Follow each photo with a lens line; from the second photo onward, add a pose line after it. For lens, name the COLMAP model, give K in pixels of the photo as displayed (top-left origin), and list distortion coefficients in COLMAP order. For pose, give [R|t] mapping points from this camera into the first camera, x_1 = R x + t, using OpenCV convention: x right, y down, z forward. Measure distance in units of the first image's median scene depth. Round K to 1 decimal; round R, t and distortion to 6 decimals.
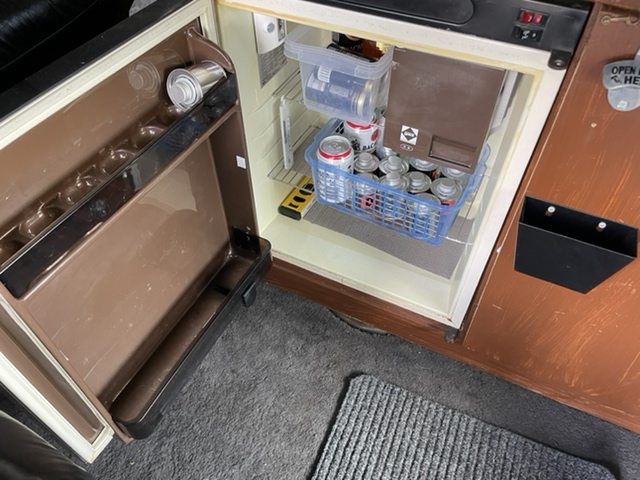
lens RADIAL K [[480.2, 0, 325.4], [0, 480.2, 240.1], [0, 0, 1]] dist [0.088996, -0.127907]
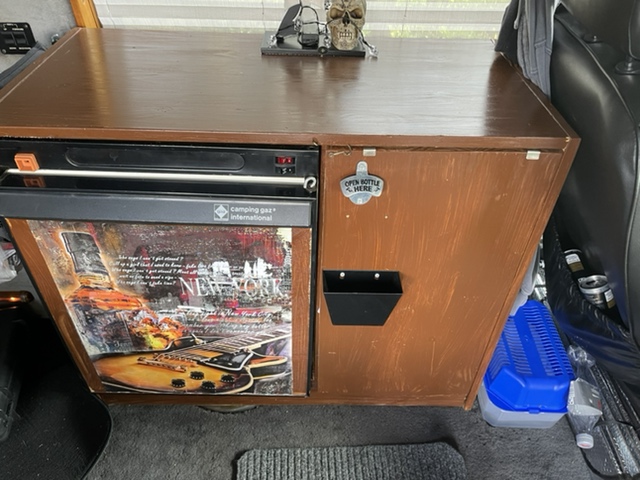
lens RADIAL K [[480.2, 0, 325.4], [0, 480.2, 240.1], [0, 0, 1]] dist [0.088996, -0.127907]
pose [[0.895731, -0.274274, 0.349915, -0.018080], [0.311447, 0.948751, -0.053599, -0.072236], [-0.317281, 0.156990, 0.935247, -0.194912]]
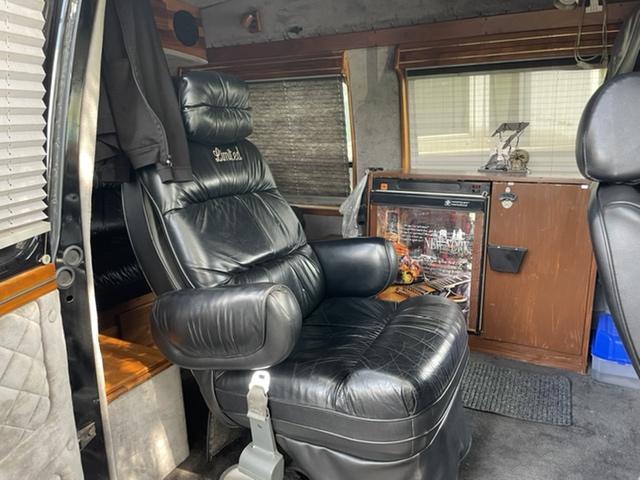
lens RADIAL K [[483.4, 0, 322.0], [0, 483.4, 234.6], [0, 0, 1]] dist [0.083456, -0.148290]
pose [[0.999059, -0.004904, -0.043090, -0.342034], [-0.021760, 0.802787, -0.595869, 1.188089], [0.037514, 0.596246, 0.801925, -1.046860]]
